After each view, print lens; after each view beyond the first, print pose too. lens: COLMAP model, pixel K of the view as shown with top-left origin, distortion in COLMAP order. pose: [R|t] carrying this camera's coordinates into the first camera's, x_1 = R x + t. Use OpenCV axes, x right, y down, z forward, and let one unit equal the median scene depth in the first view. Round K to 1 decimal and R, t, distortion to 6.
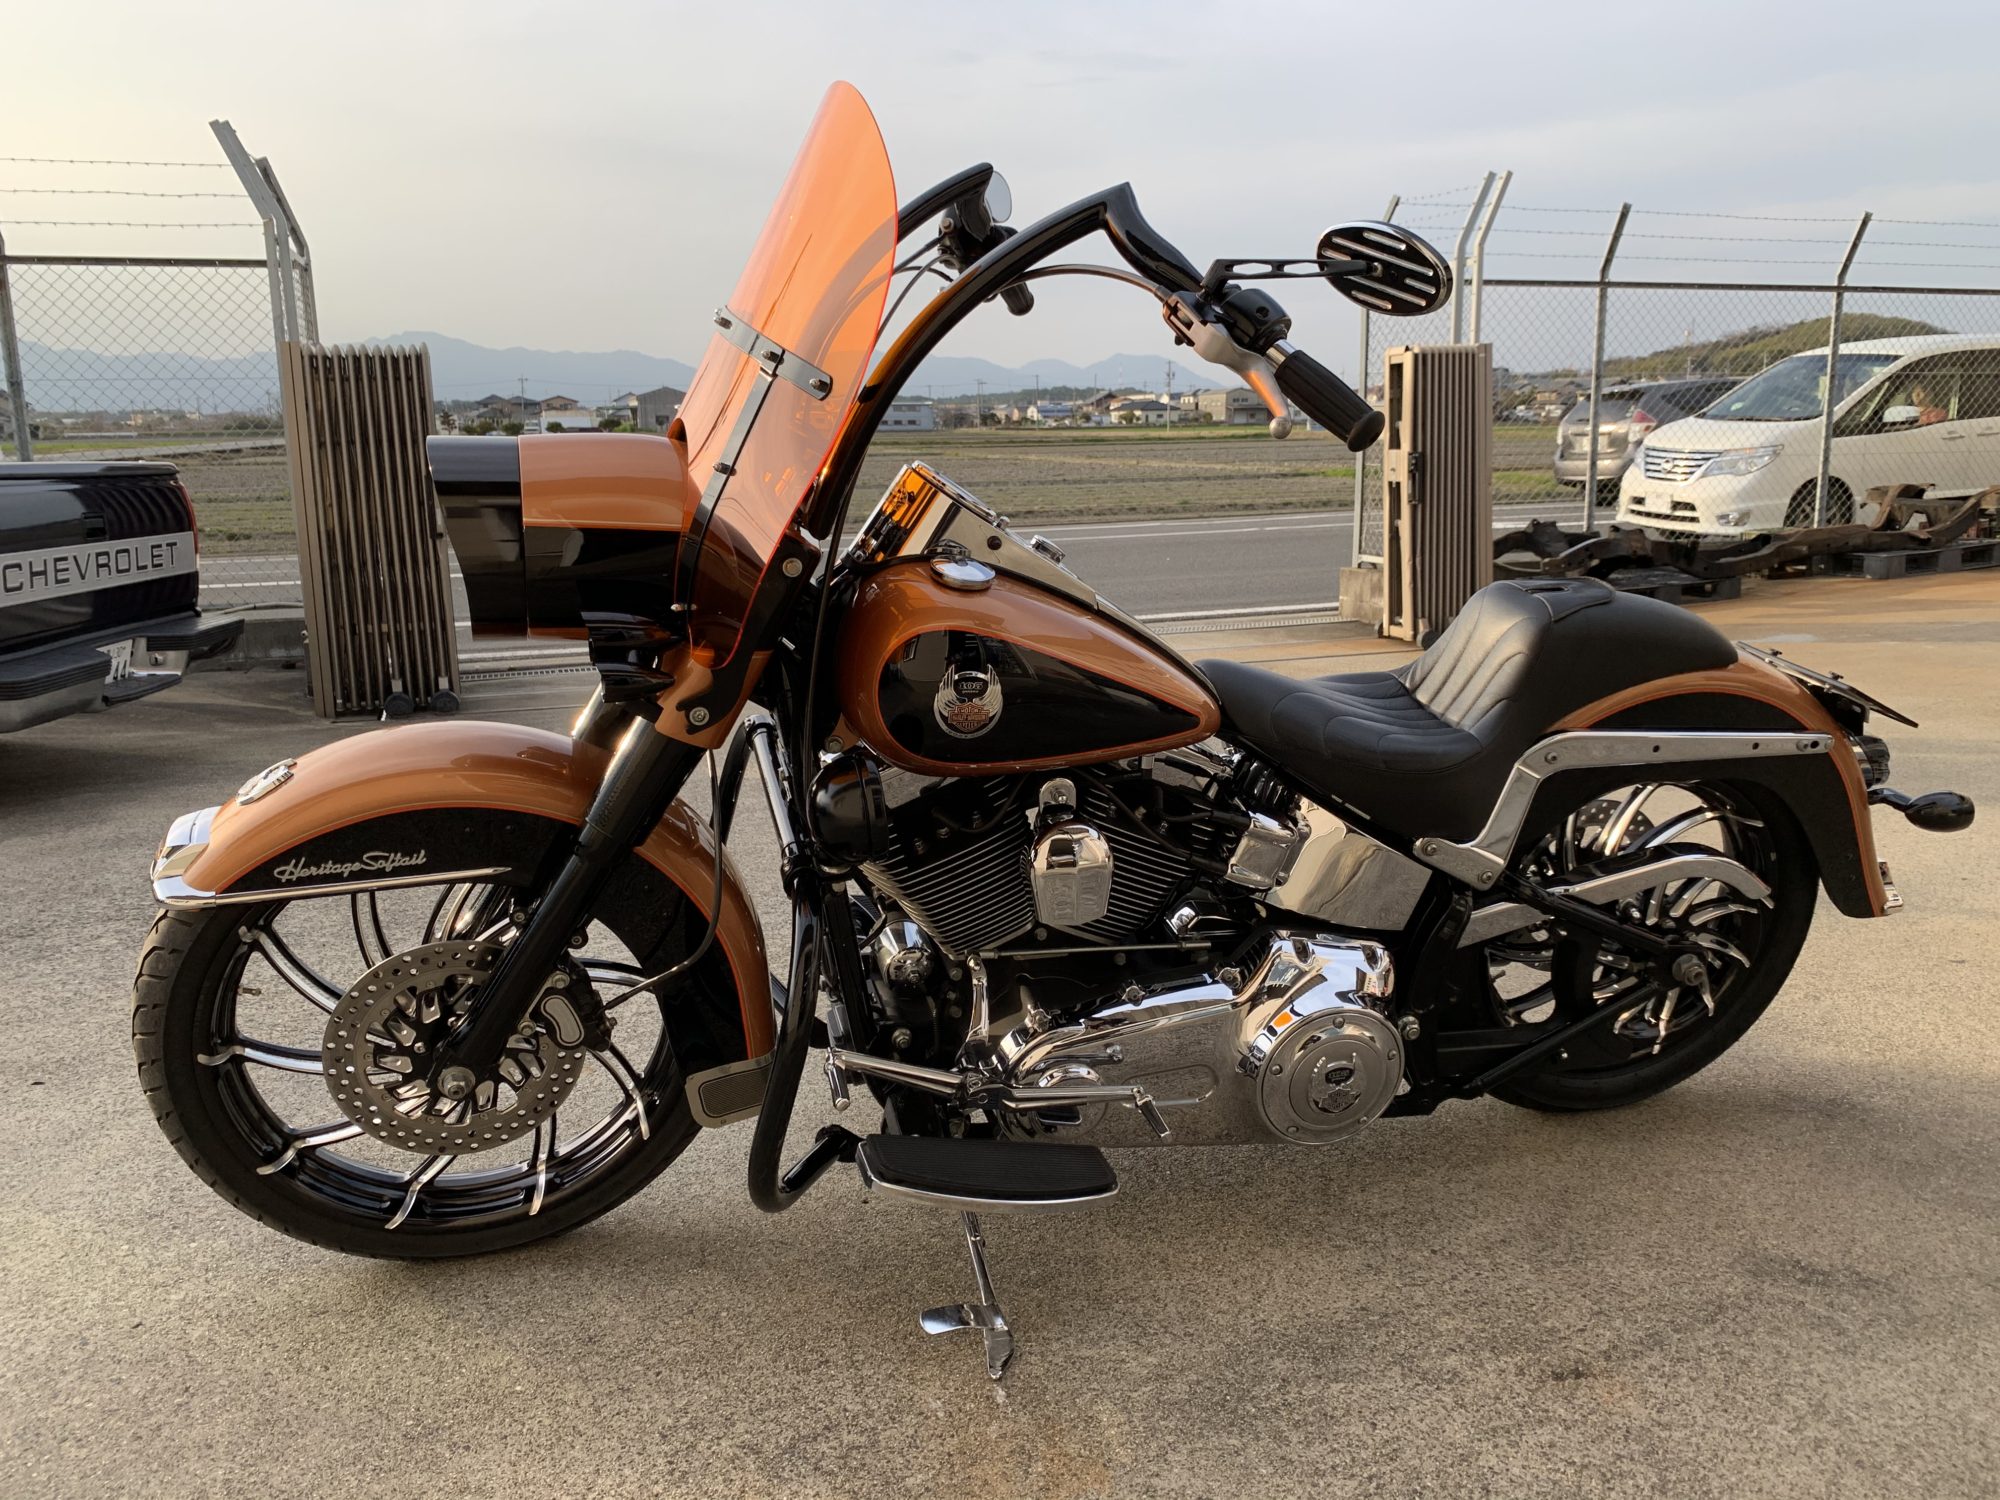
lens RADIAL K [[1520.3, 0, 999.2], [0, 1520.3, 744.9], [0, 0, 1]] dist [0.015757, -0.026350]
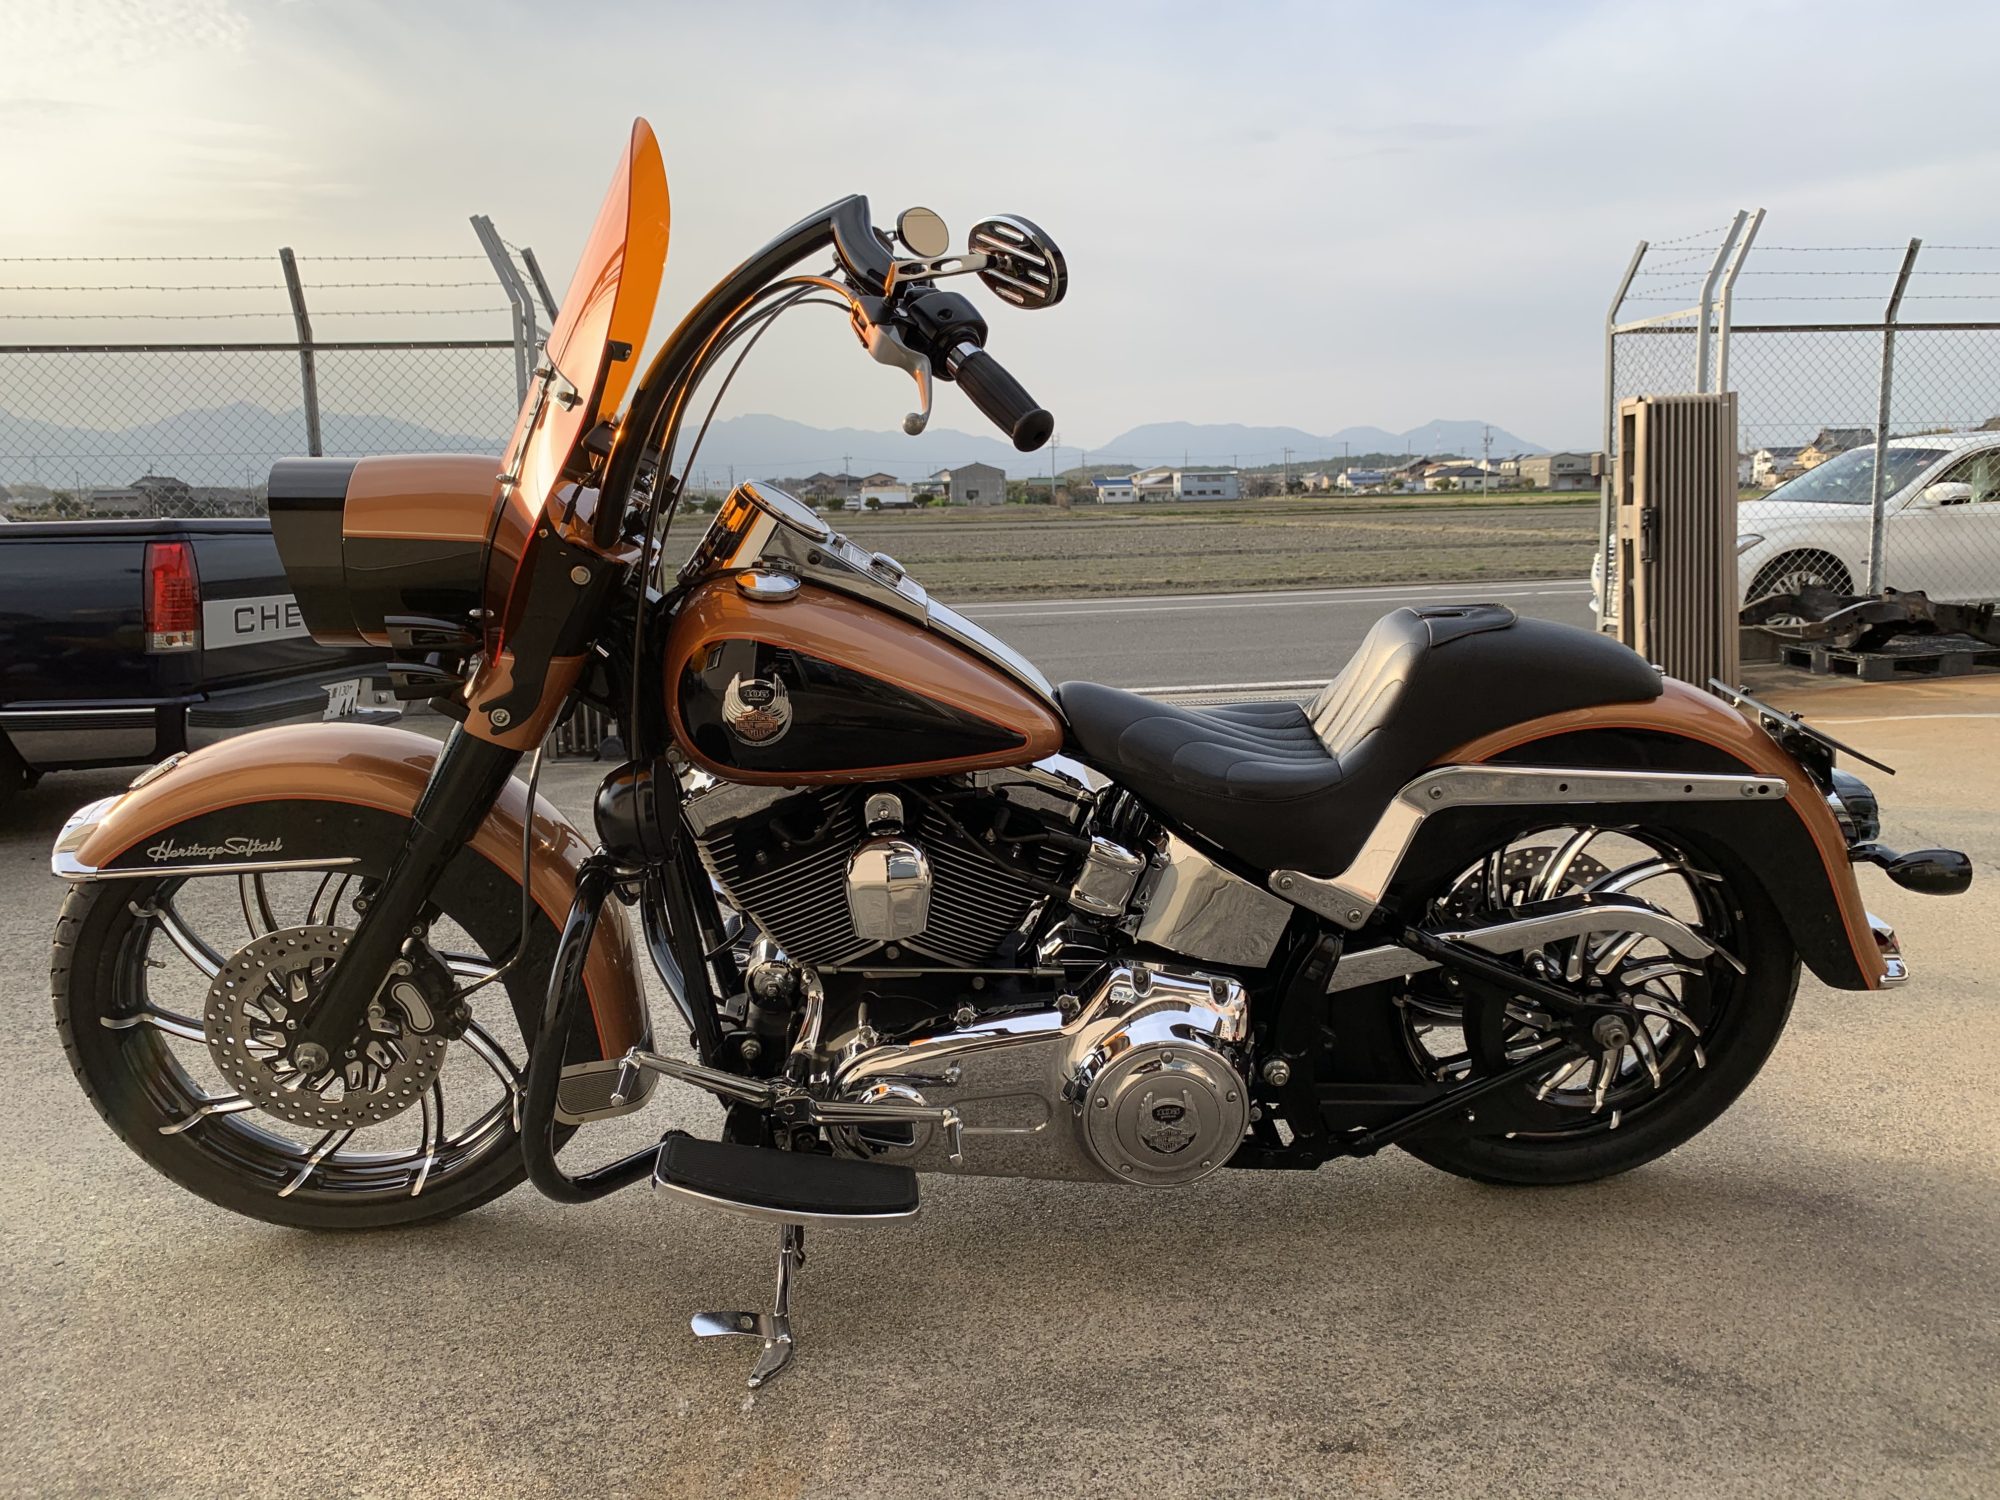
lens RADIAL K [[1520.3, 0, 994.3], [0, 1520.3, 745.4], [0, 0, 1]] dist [0.015757, -0.026350]
pose [[0.980397, 0.022923, -0.195693, 0.286857], [-0.031620, 0.998641, -0.041434, 0.027577], [0.194477, 0.046809, 0.979789, 0.028296]]
